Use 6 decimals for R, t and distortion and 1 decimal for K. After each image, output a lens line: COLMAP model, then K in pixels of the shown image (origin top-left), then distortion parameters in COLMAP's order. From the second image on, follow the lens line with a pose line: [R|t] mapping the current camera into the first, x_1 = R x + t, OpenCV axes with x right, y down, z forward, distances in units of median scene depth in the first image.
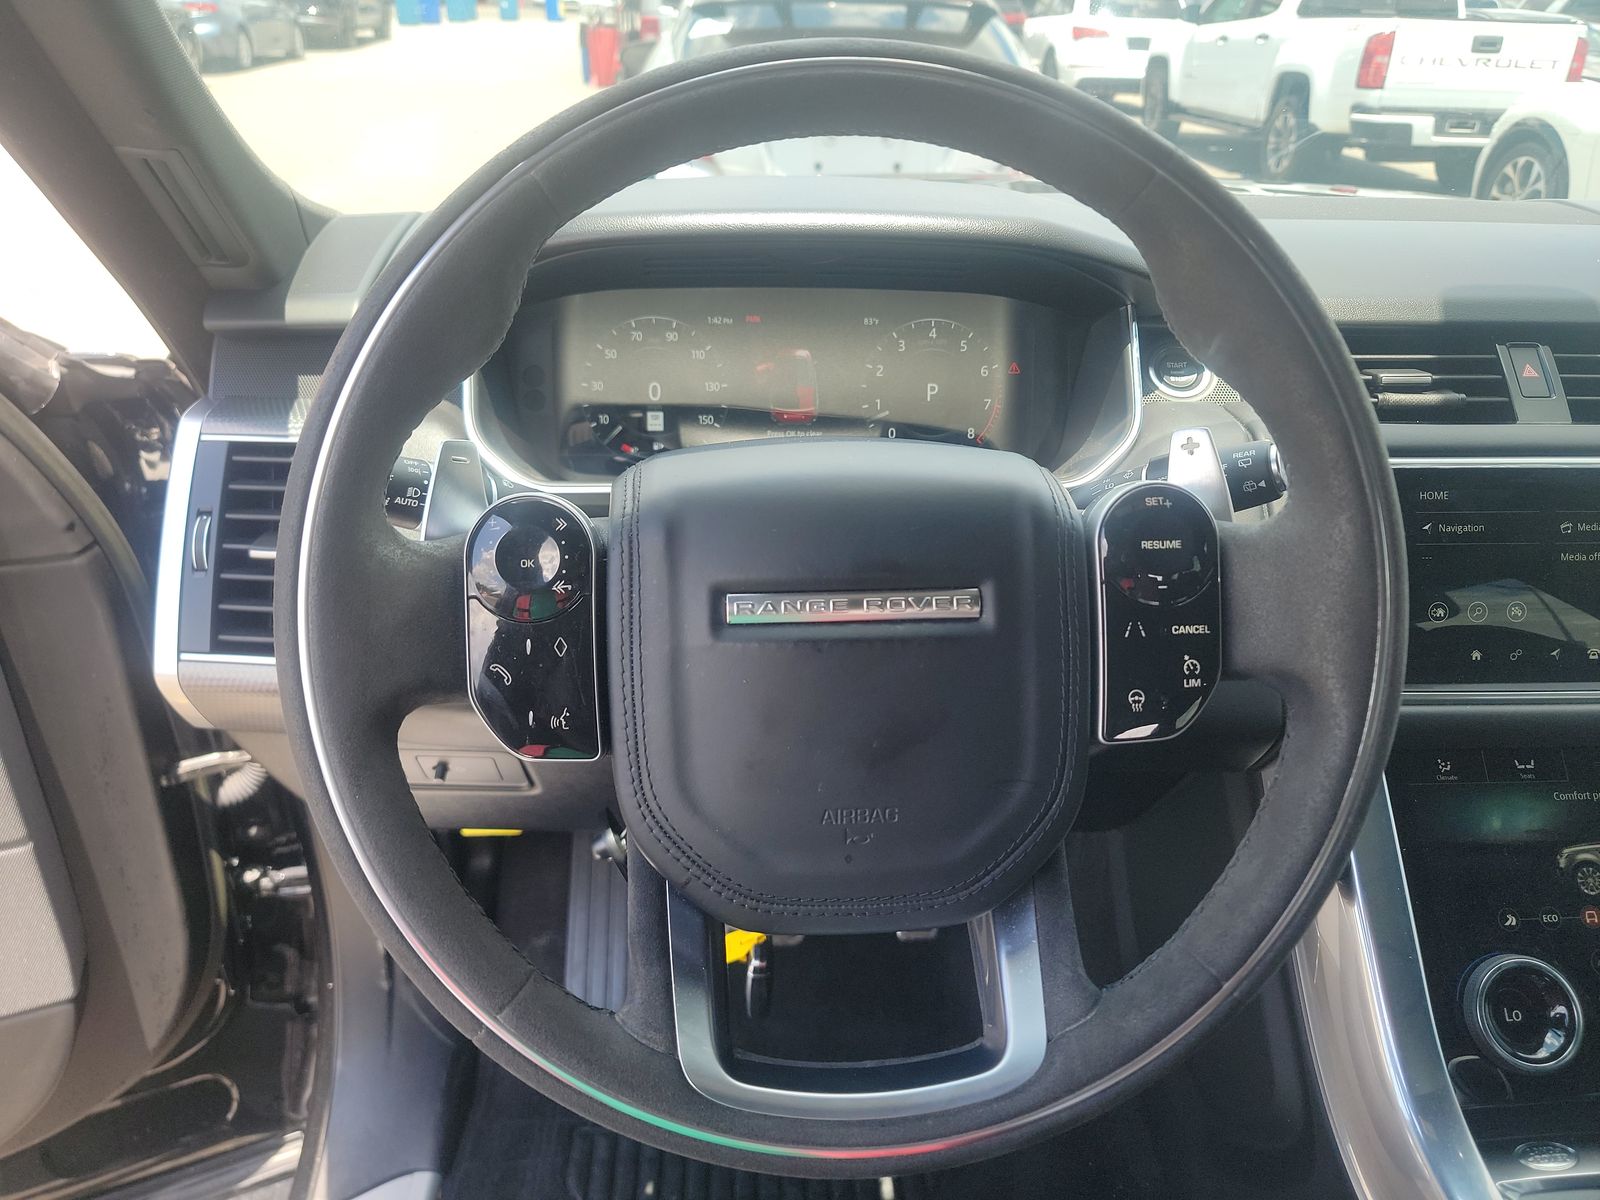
lens RADIAL K [[1133.4, 0, 805.2], [0, 1133.4, 610.3], [0, 0, 1]] dist [0.063275, -0.072539]
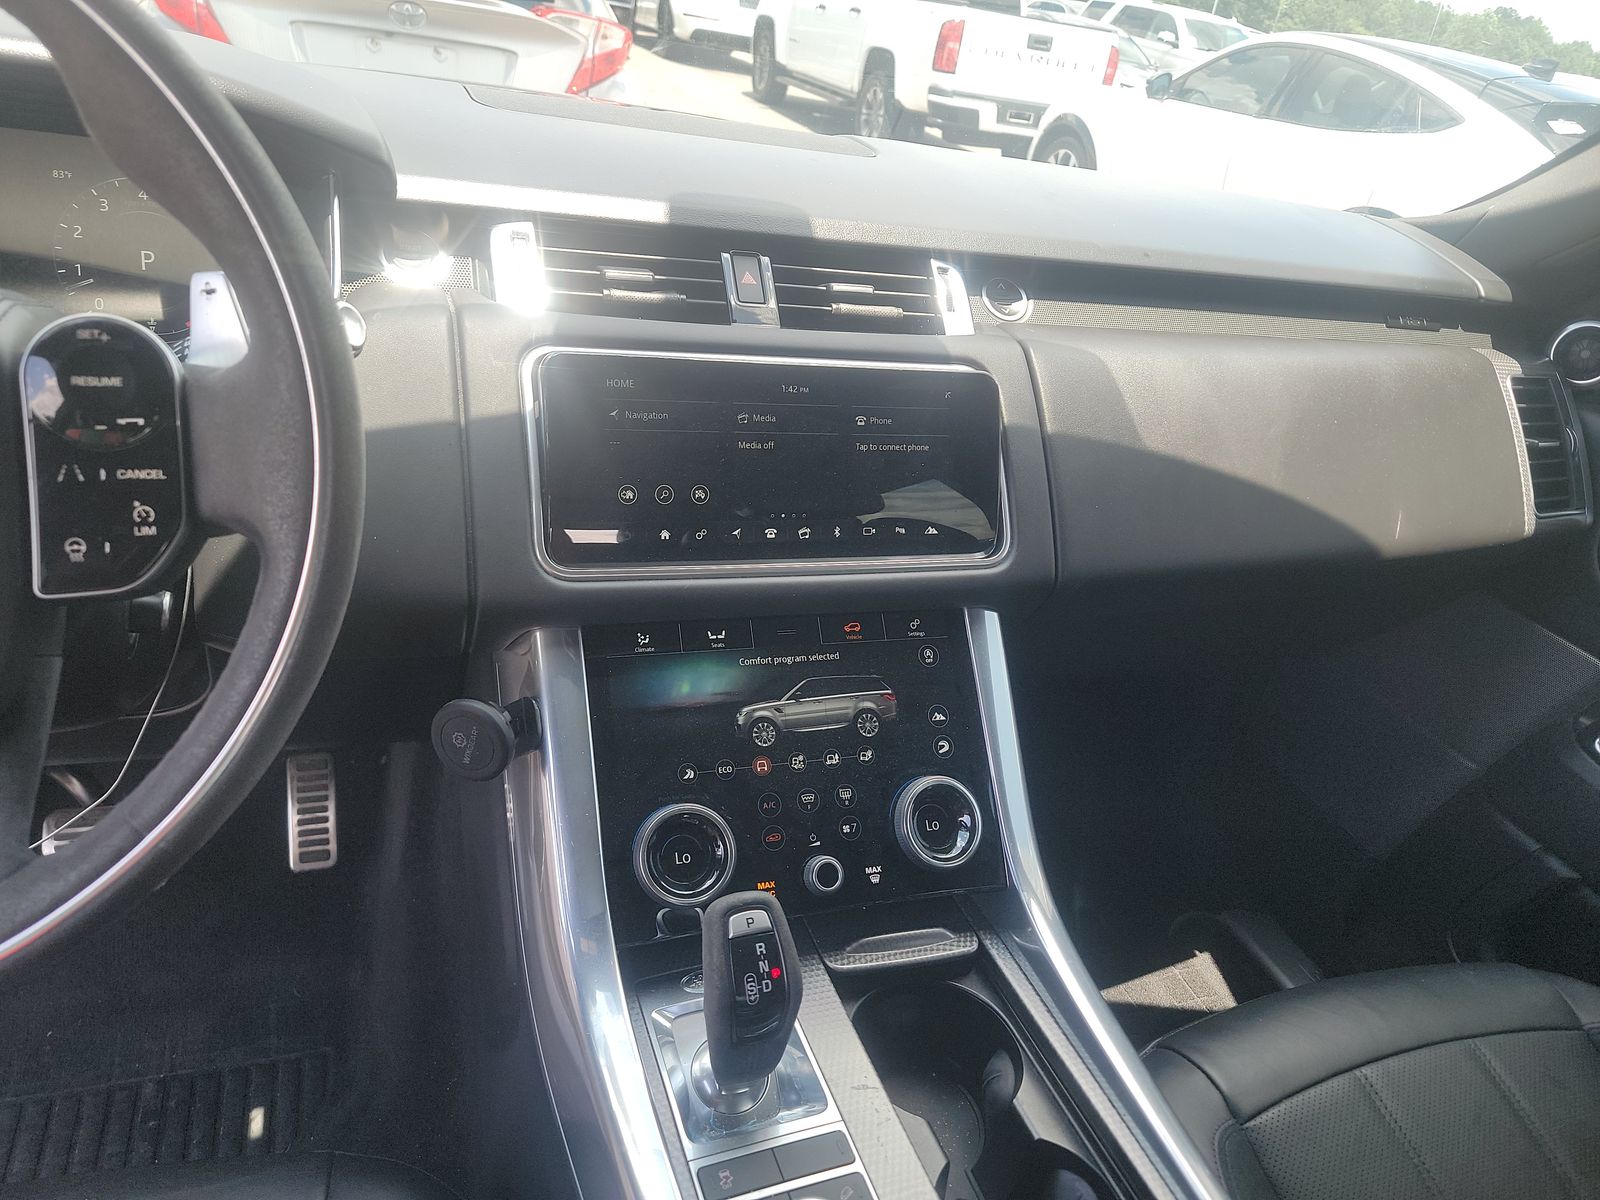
lens RADIAL K [[1133.4, 0, 805.2], [0, 1133.4, 610.3], [0, 0, 1]] dist [0.063275, -0.072539]
pose [[0.945784, -0.031000, 0.323312, 0.329306], [0.016604, 0.998748, 0.047192, 0.056423], [-0.324370, -0.039265, 0.945115, -0.048644]]
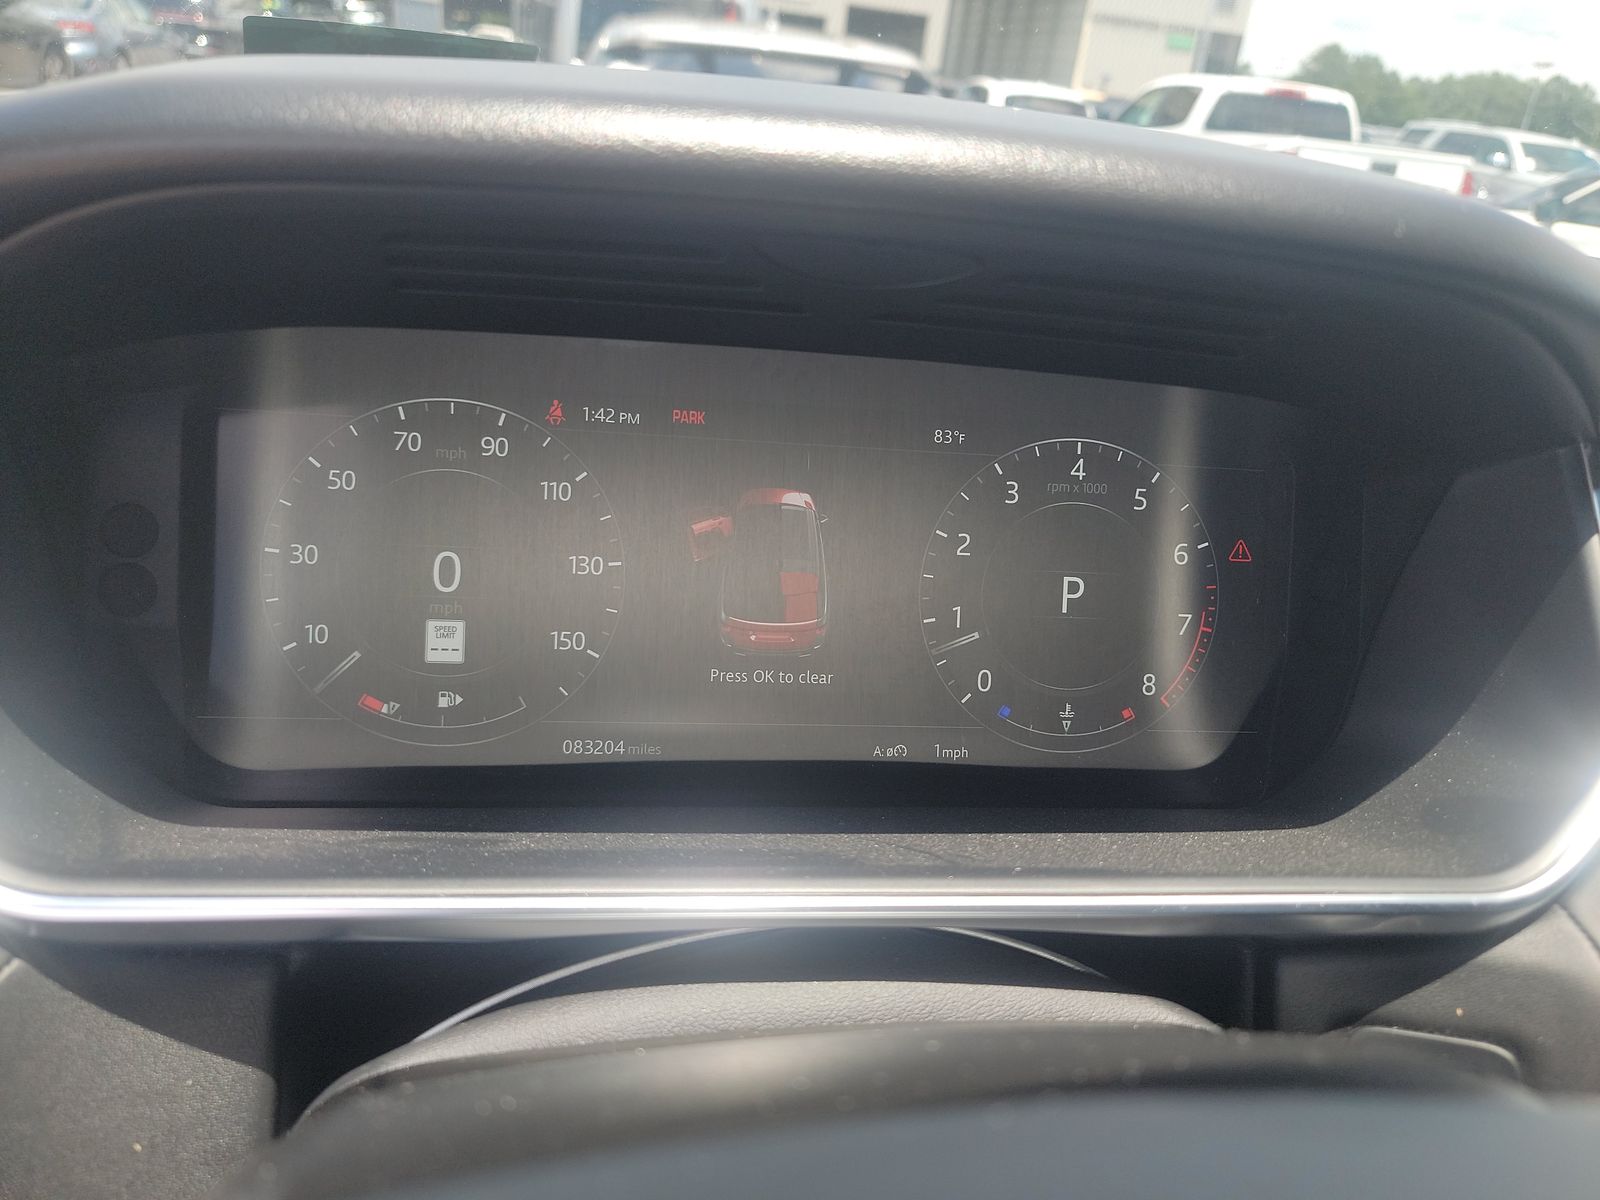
lens RADIAL K [[1133.4, 0, 805.2], [0, 1133.4, 610.3], [0, 0, 1]] dist [0.063275, -0.072539]
pose [[0.994071, 0.040799, 0.100788, -0.045050], [-0.034820, 0.997567, -0.060389, -0.167805], [-0.103006, 0.056522, 0.993074, 0.604275]]
